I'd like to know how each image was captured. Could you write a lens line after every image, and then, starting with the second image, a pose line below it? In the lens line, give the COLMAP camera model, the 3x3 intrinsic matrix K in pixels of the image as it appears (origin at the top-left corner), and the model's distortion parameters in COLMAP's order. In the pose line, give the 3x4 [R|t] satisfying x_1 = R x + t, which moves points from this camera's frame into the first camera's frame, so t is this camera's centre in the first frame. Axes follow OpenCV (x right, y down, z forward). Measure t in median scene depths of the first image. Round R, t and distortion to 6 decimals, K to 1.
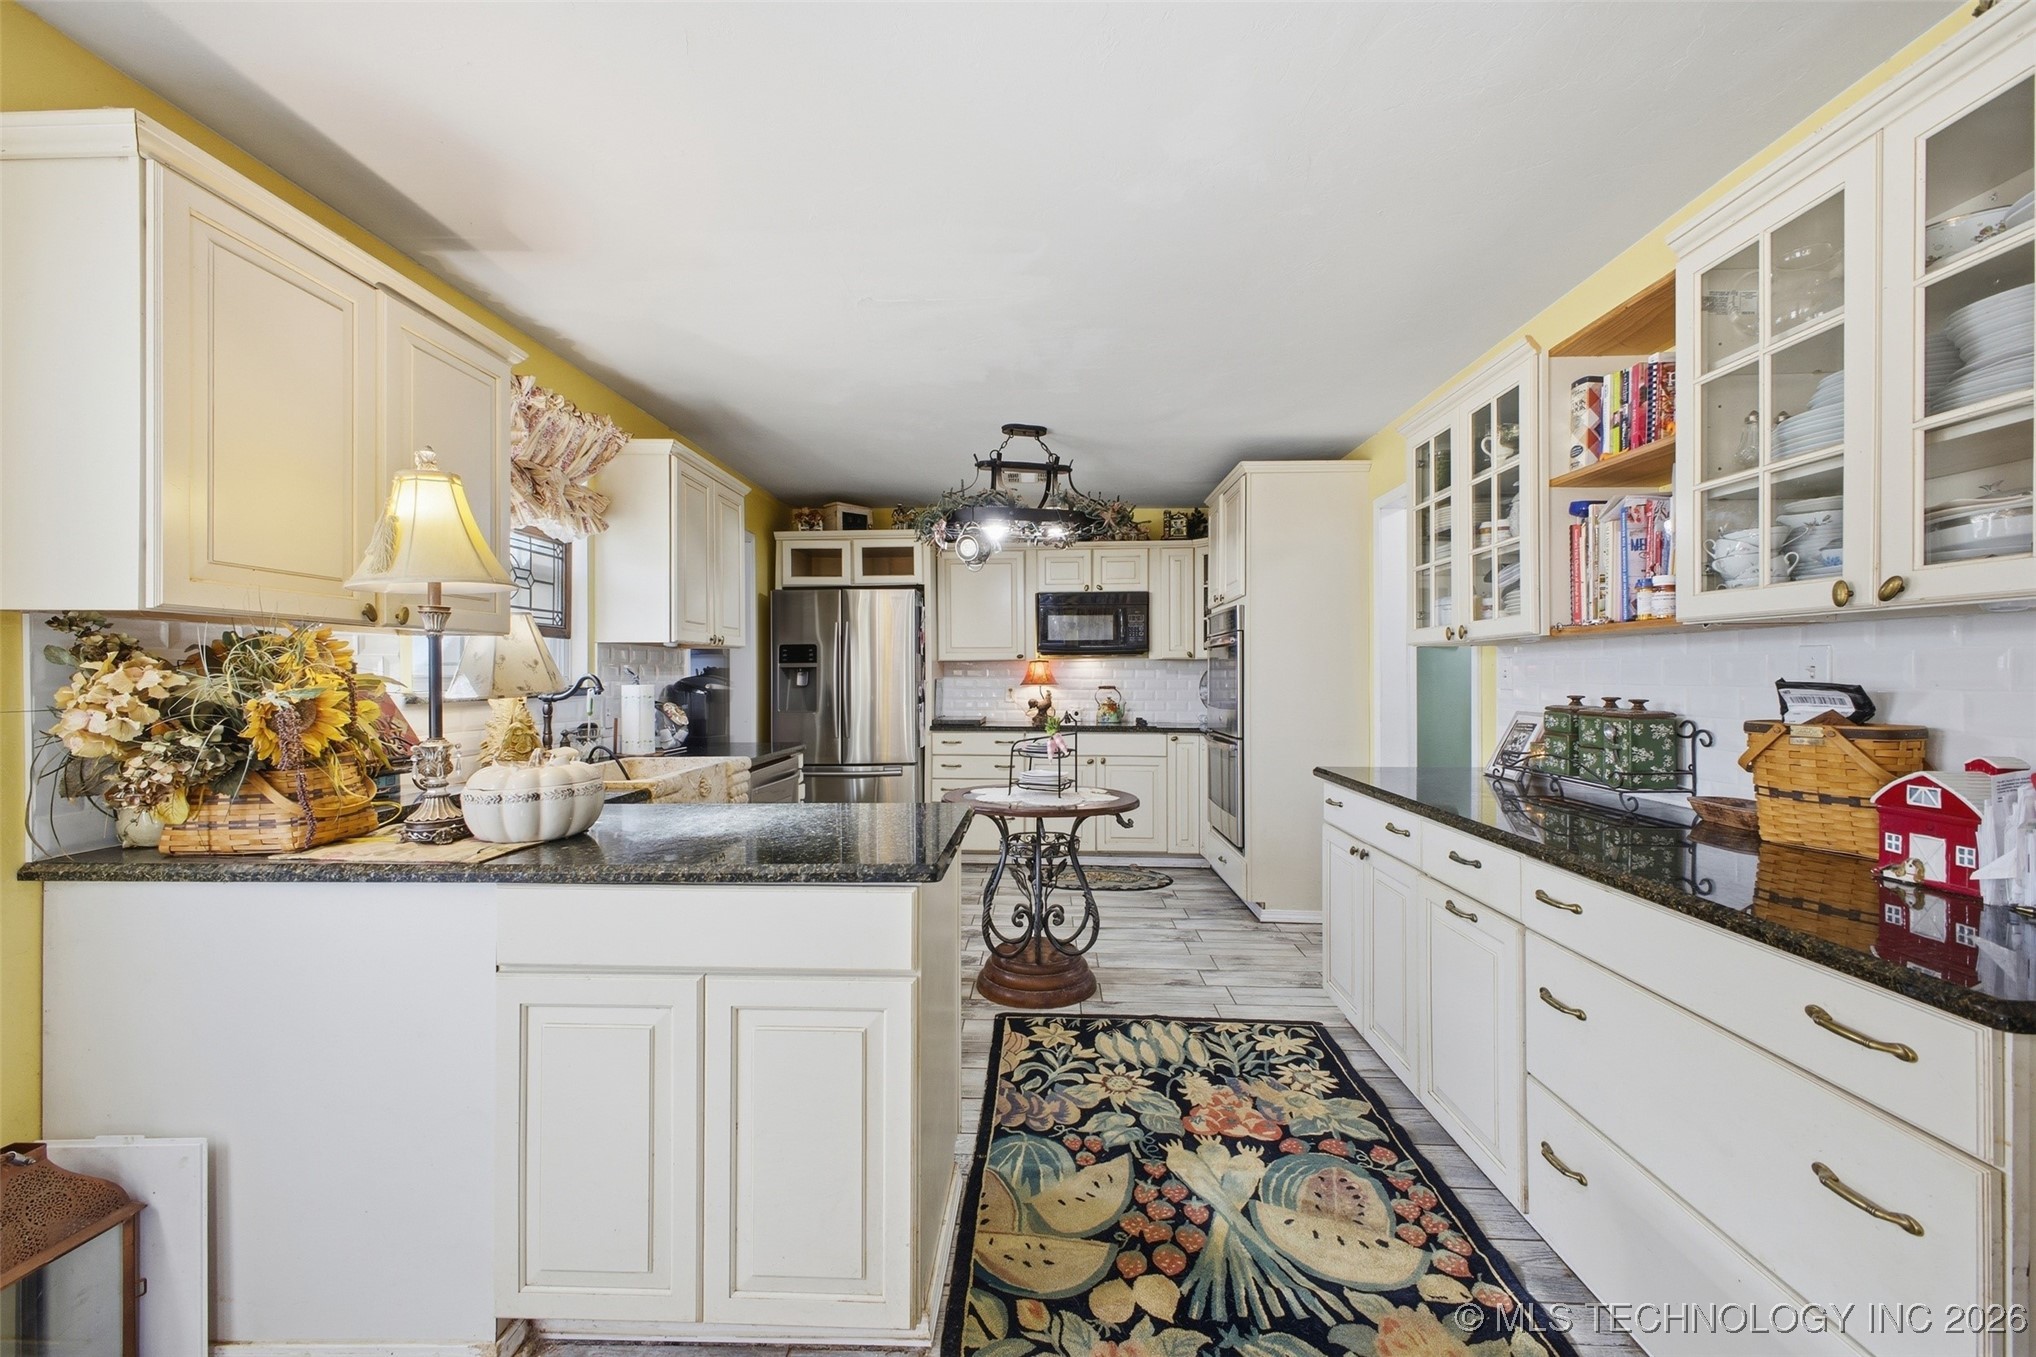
lens RADIAL K [[814.2, 0, 1016.9], [0, 814.2, 675.0], [0, 0, 1]] dist [0.009543, -0.004281]
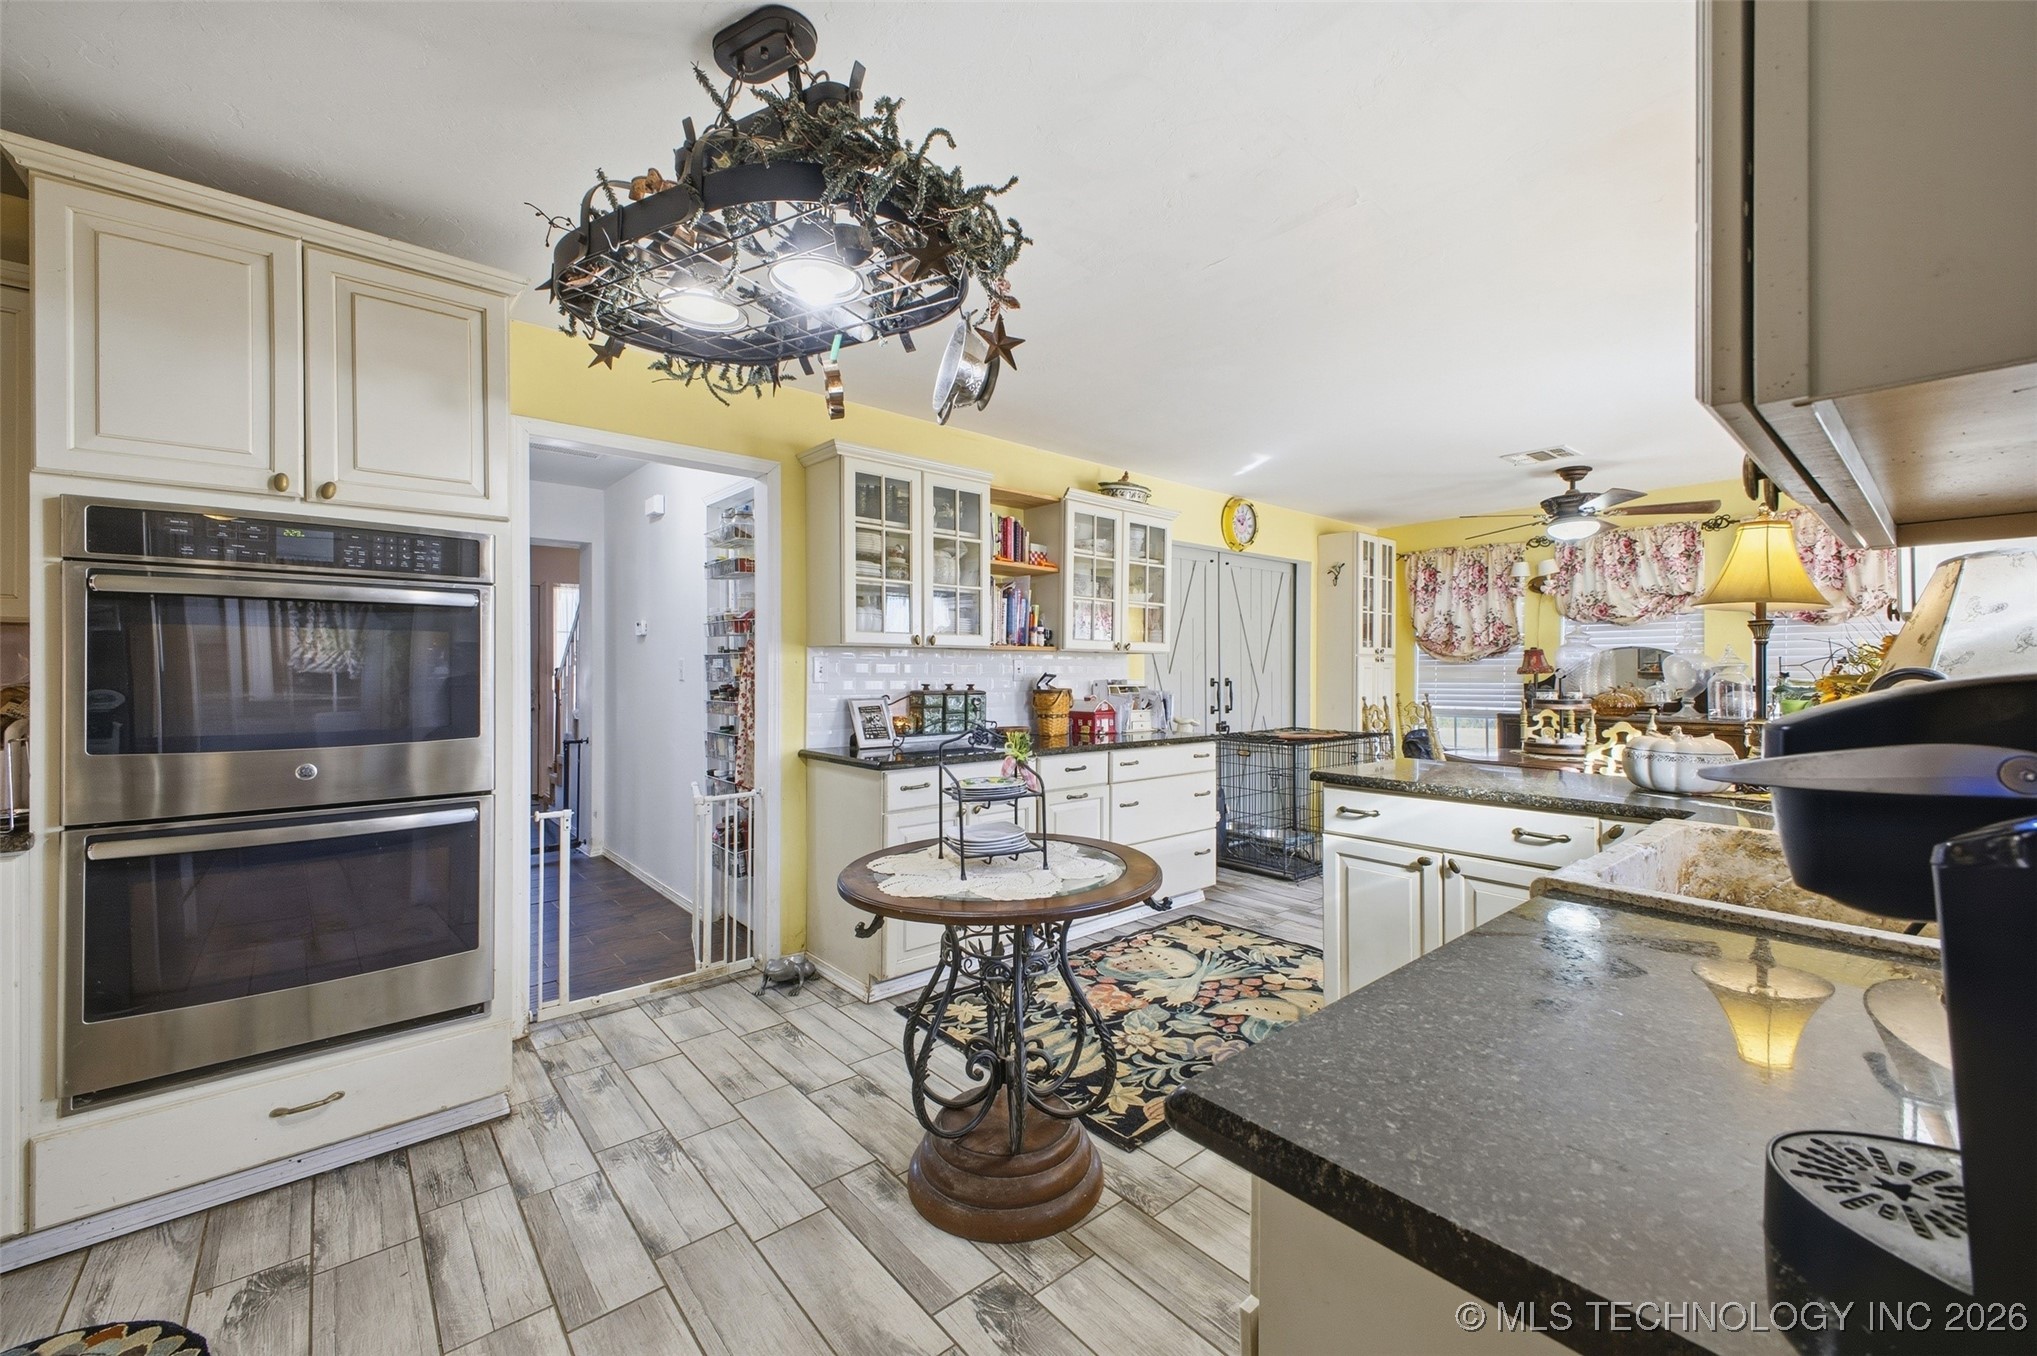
lens RADIAL K [[801.2, 0, 1025.3], [0, 801.2, 668.9], [0, 0, 1]] dist [0.002259, 0.000012]
pose [[-0.680045, 0.000872, 0.733170, -0.586565], [-0.000545, 0.999998, -0.001695, 0.001433], [-0.733170, -0.001553, -0.680043, 1.915067]]
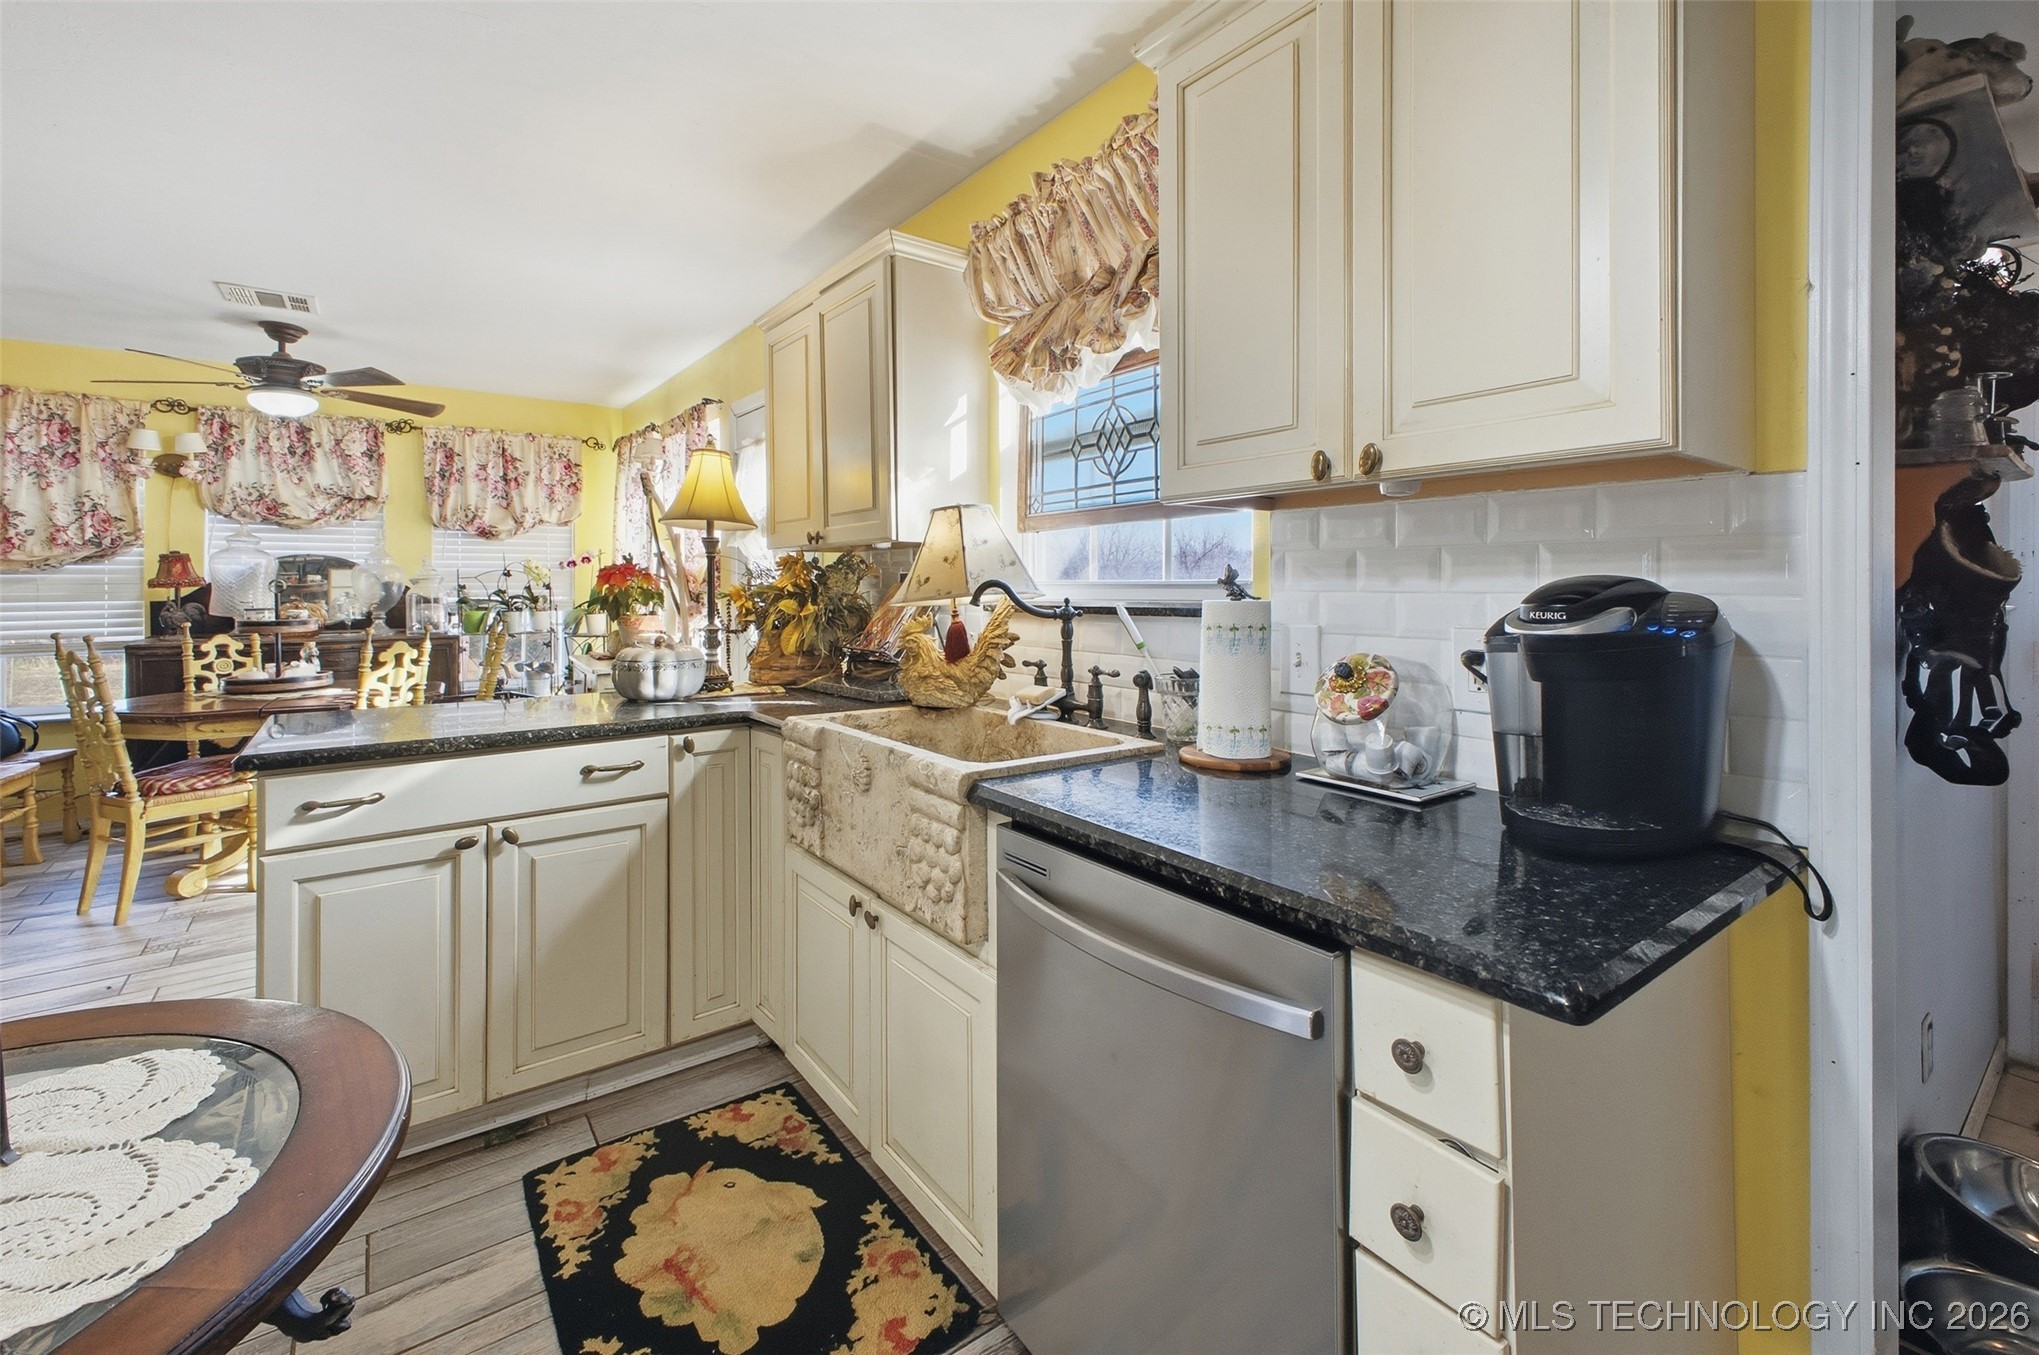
lens RADIAL K [[880.3, 0, 1024.4], [0, 880.3, 580.6], [0, 0, 1]] dist [0.000194, 0.000105]
pose [[-0.776751, -0.001497, -0.629806, -0.091228], [0.000863, 0.999994, -0.003442, 0.004532], [0.629807, -0.003217, -0.776745, 1.811039]]
